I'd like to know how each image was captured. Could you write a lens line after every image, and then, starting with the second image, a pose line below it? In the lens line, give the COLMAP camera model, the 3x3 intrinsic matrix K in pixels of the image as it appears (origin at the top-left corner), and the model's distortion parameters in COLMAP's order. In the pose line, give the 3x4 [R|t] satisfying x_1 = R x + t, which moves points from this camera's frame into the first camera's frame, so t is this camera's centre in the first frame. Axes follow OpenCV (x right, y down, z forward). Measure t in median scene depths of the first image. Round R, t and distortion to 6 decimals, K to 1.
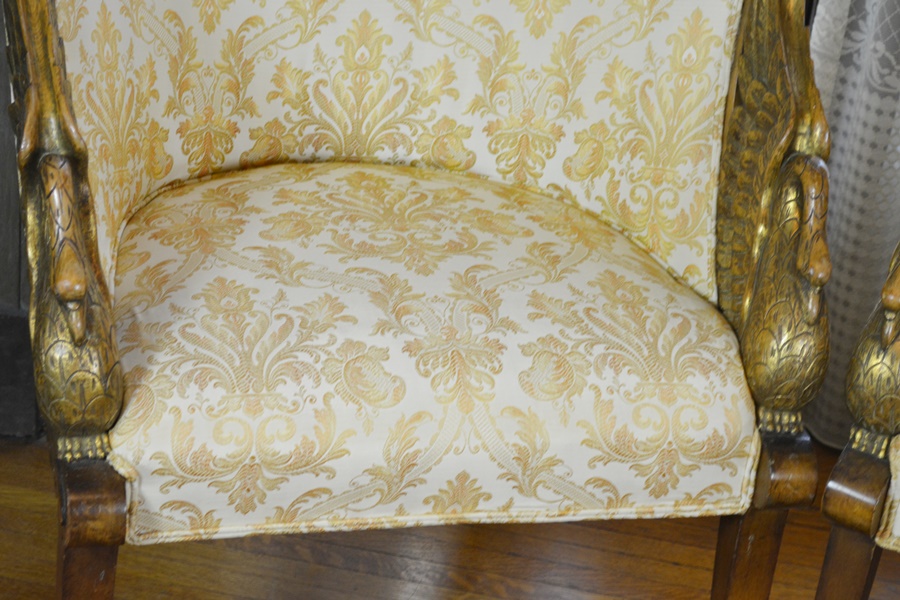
lens RADIAL K [[1941.6, 0, 457.4], [0, 1941.6, 301.0], [0, 0, 1]] dist [0.028460, 0.000000]
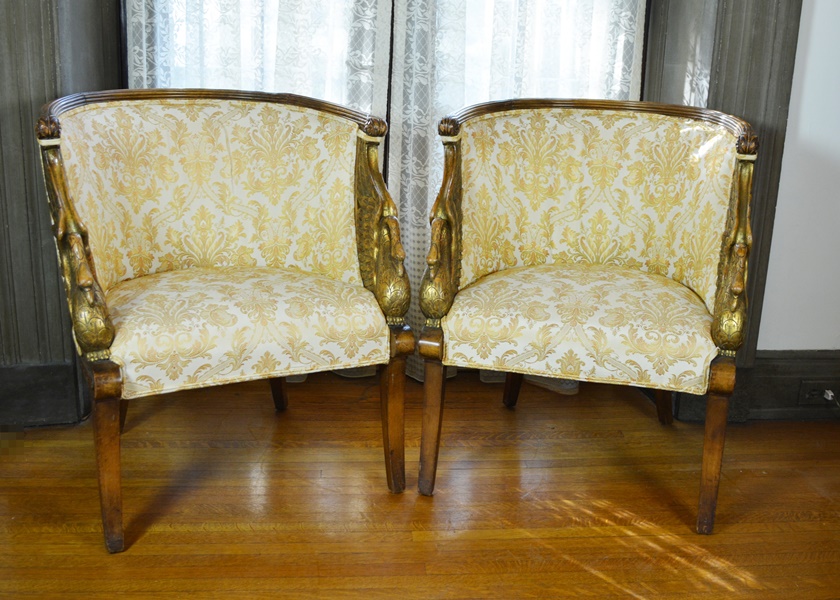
lens RADIAL K [[834.3, 0, 423.3], [0, 834.3, 302.2], [0, 0, 1]] dist [-0.070429, 0.000000]
pose [[0.968513, -0.134365, 0.209592, -0.015869], [0.172910, 0.968724, -0.177979, 0.229919], [-0.179123, 0.208615, 0.961454, -0.012388]]
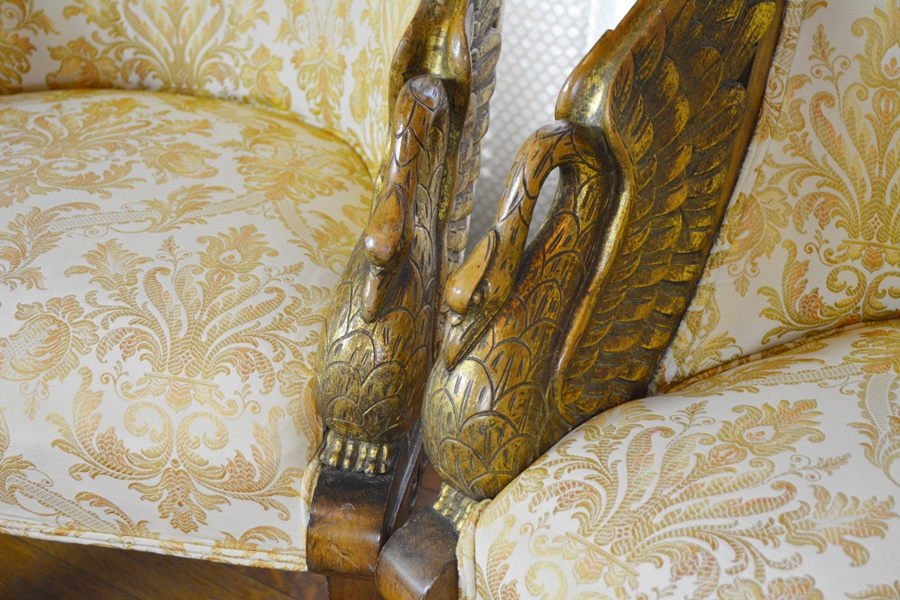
lens RADIAL K [[1404.9, 0, 450.1], [0, 1404.9, 301.8], [0, 0, 1]] dist [0.001812, 0.000000]
pose [[0.913178, 0.105831, -0.393581, 0.390935], [-0.099482, 0.994367, 0.036562, -0.014763], [0.395233, 0.005766, 0.918563, 0.545645]]
